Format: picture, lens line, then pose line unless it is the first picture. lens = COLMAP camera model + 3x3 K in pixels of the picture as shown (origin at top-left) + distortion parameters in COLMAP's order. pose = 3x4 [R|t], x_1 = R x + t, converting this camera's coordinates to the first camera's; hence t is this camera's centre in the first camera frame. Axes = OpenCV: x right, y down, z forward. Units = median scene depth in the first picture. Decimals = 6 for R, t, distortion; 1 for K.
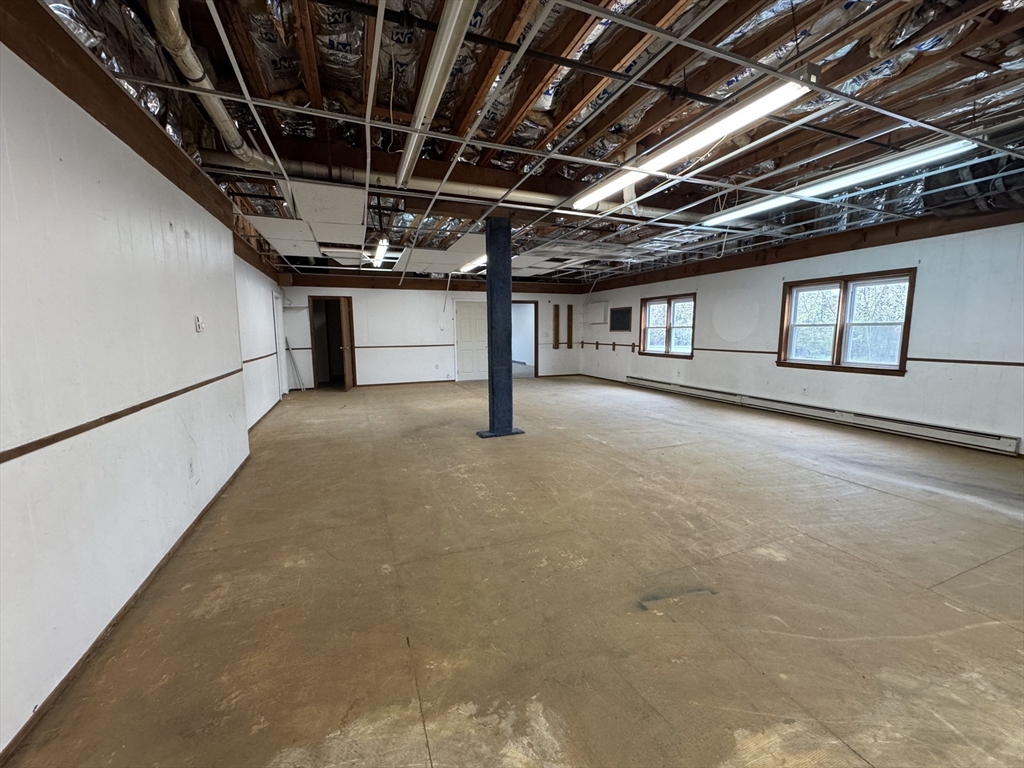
lens RADIAL K [[407.2, 0, 511.6], [0, 407.2, 383.0], [0, 0, 1]] dist [-0.003166, 0.000121]
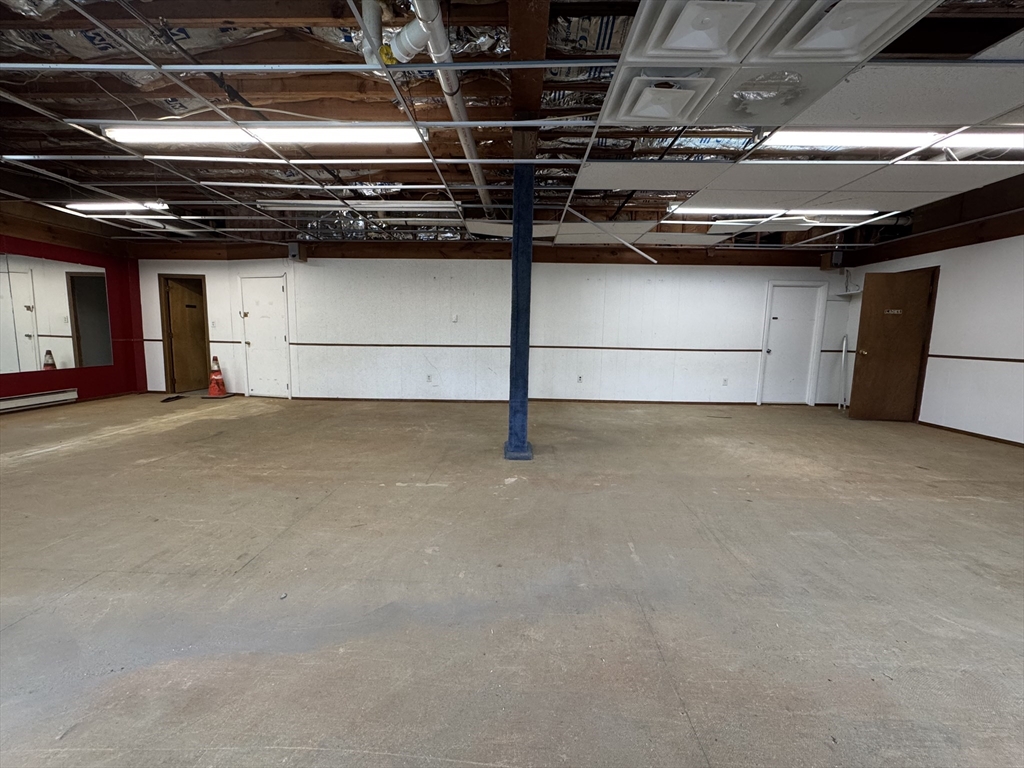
lens RADIAL K [[407.2, 0, 508.2], [0, 407.2, 381.4], [0, 0, 1]] dist [-0.003166, 0.000121]
pose [[-0.387372, 0.112220, -0.915068, 0.979044], [-0.134397, 0.975087, 0.176474, -0.202321], [0.912075, 0.191343, -0.362639, 1.810338]]
